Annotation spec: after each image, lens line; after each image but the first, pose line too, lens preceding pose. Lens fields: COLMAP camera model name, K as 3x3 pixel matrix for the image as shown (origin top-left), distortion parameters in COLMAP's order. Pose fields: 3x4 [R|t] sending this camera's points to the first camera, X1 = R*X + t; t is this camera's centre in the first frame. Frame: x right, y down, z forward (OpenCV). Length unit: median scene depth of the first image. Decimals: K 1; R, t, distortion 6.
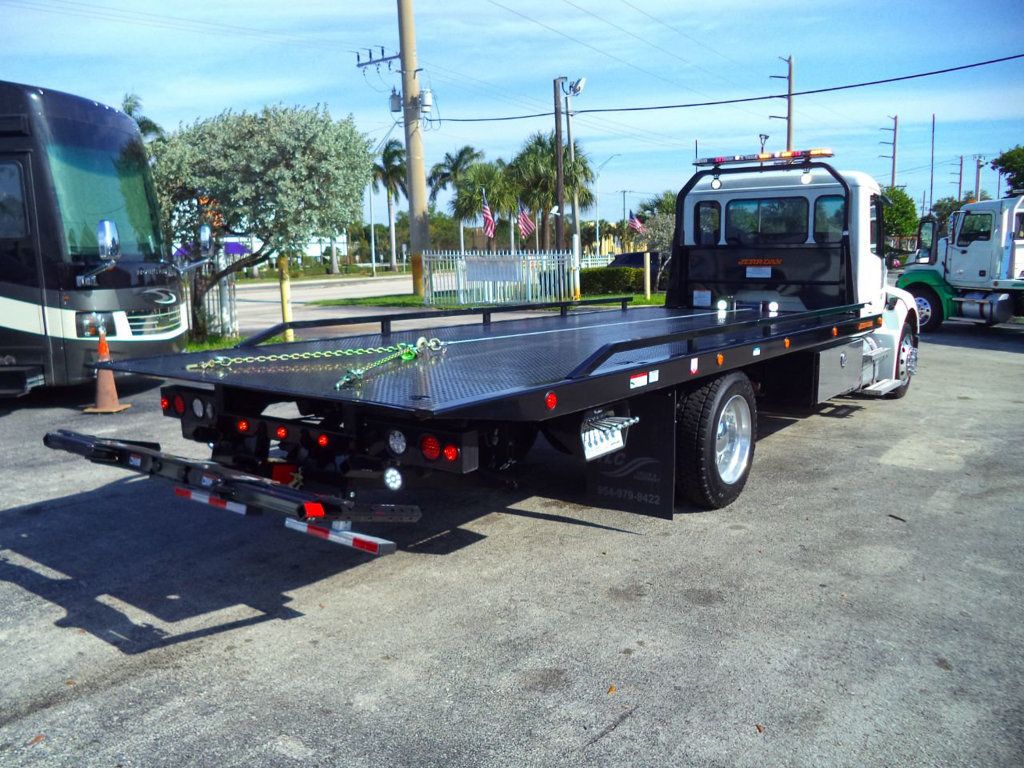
lens RADIAL K [[837.1, 0, 511.9], [0, 837.1, 394.5], [0, 0, 1]] dist [-0.029016, 0.001209]
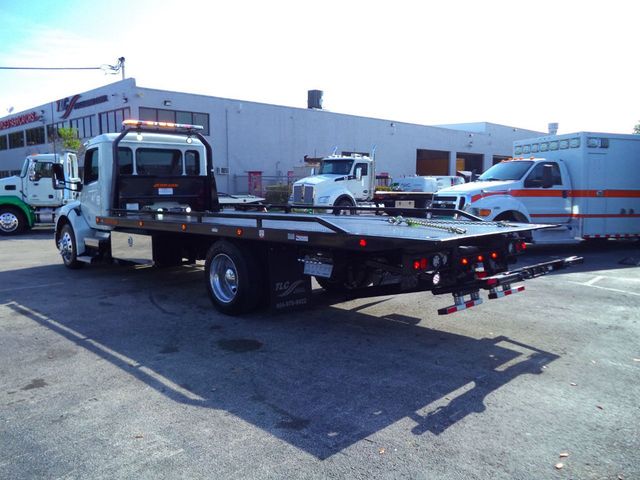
lens RADIAL K [[523.2, 0, 322.9], [0, 523.2, 235.8], [0, 0, 1]] dist [-0.029016, 0.001209]
pose [[0.154472, -0.086590, 0.984195, -0.492386], [0.166984, 0.984109, 0.060374, -0.046134], [-0.973784, 0.155019, 0.166476, 0.355557]]
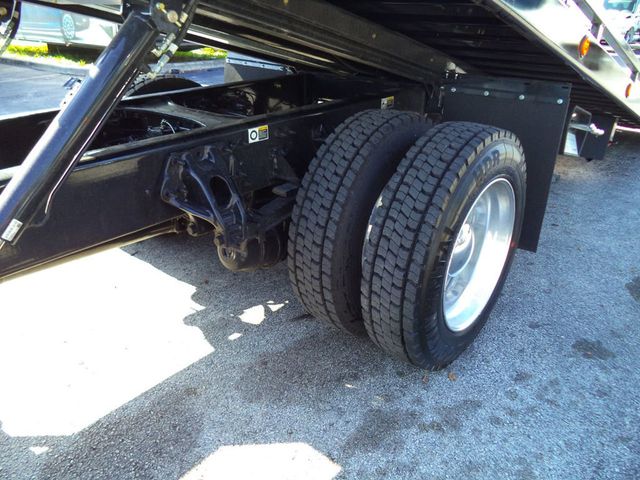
lens RADIAL K [[523.2, 0, 325.9], [0, 523.2, 236.4], [0, 0, 1]] dist [-0.029016, 0.001209]
pose [[-0.998648, -0.030149, 0.042352, -0.000043], [-0.001767, 0.833885, 0.551936, -0.079799], [-0.051957, 0.551115, -0.832810, 0.651757]]
